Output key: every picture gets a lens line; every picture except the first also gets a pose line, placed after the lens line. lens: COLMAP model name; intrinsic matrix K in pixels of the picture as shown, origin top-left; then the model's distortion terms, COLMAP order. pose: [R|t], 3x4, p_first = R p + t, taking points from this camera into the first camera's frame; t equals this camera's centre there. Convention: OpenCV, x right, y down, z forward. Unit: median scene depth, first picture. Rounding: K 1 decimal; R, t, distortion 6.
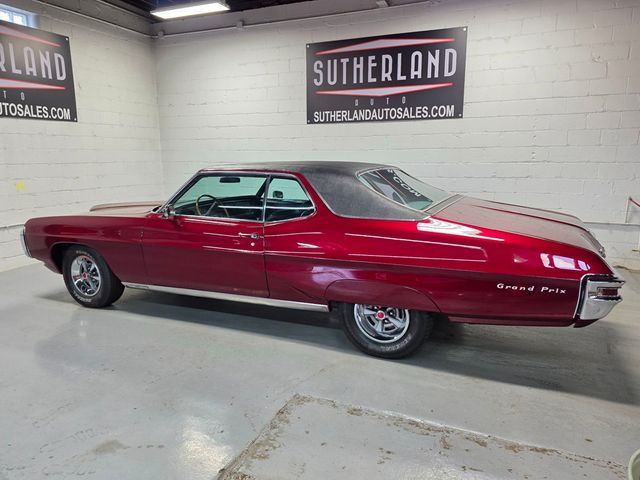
lens RADIAL K [[480.1, 0, 312.1], [0, 480.1, 240.3], [0, 0, 1]] dist [0.049072, -0.054888]
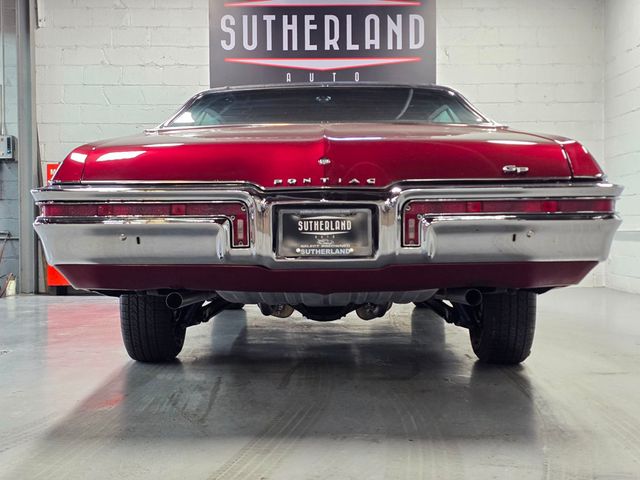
lens RADIAL K [[915.4, 0, 304.5], [0, 915.4, 242.4], [0, 0, 1]] dist [0.047134, 0.000000]
pose [[0.399909, 0.010104, -0.916499, 0.706488], [-0.153088, 0.986629, -0.055921, 0.063398], [0.903680, 0.162668, 0.396109, 0.355149]]
